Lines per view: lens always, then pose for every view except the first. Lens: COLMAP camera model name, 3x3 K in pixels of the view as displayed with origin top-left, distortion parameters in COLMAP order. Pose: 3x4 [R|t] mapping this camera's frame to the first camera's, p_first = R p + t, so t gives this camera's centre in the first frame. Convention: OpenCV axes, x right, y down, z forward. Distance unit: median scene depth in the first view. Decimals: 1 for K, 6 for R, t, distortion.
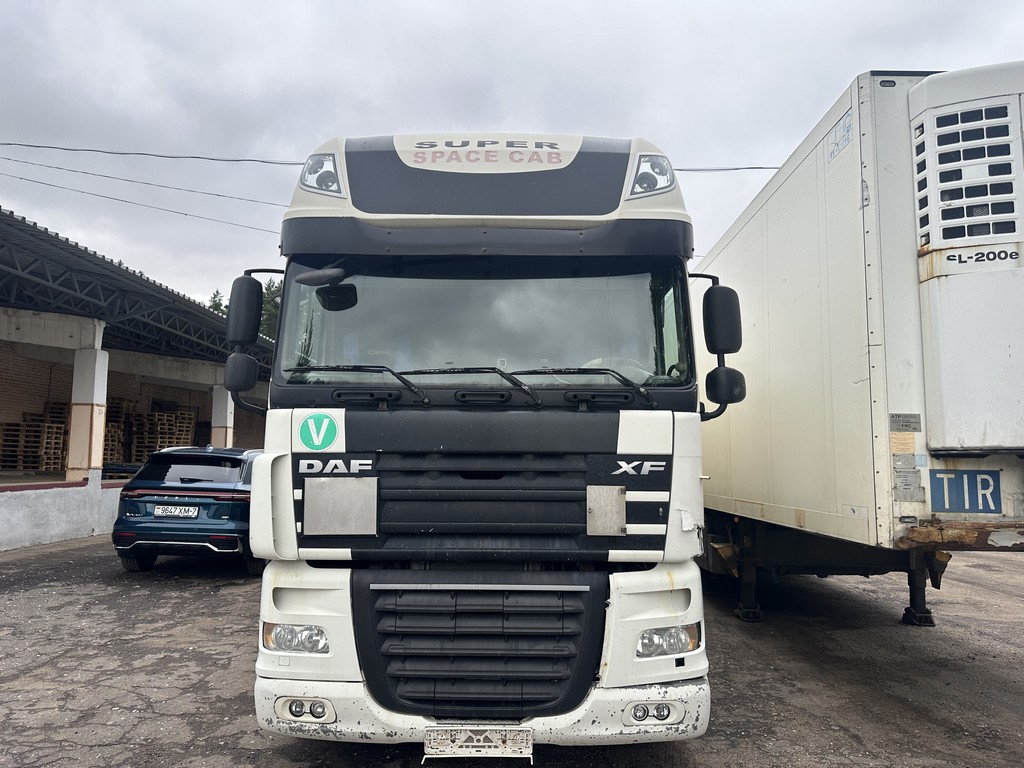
lens RADIAL K [[718.0, 0, 511.3], [0, 718.0, 372.0], [0, 0, 1]] dist [0.008563, -0.005034]
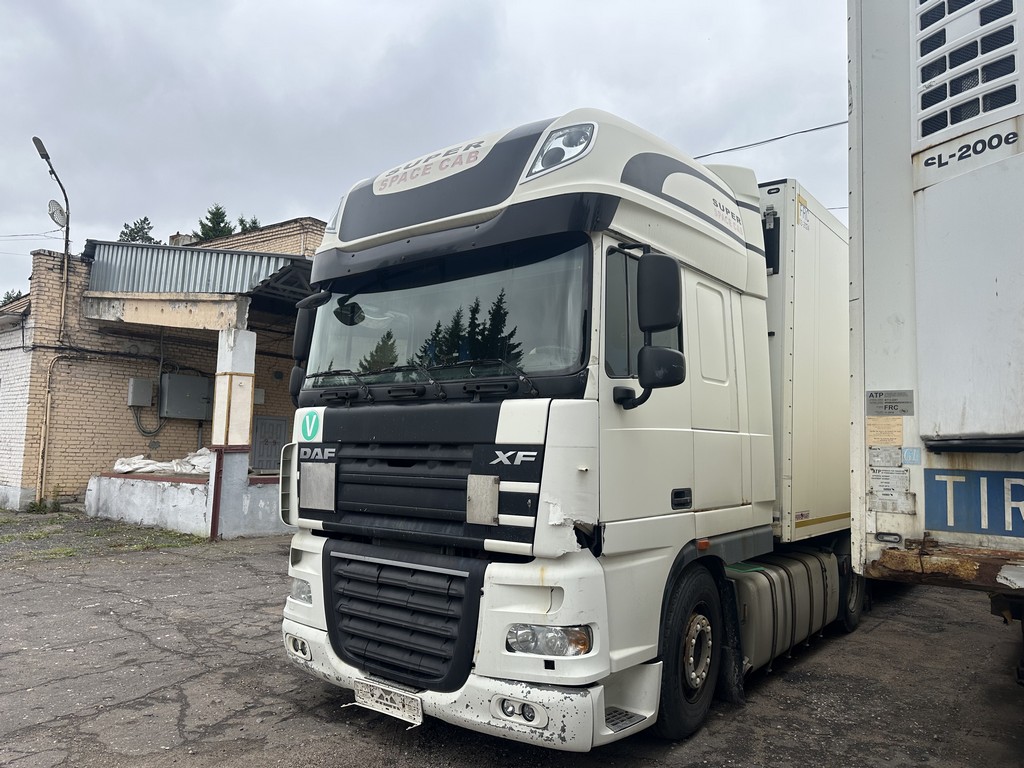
lens RADIAL K [[715.3, 0, 516.5], [0, 715.3, 378.8], [0, 0, 1]] dist [0.046728, -0.049699]
pose [[0.796561, -0.053405, -0.602194, 0.774059], [0.056162, 0.998320, -0.014245, 0.040158], [0.601943, -0.022473, 0.798223, 0.226348]]
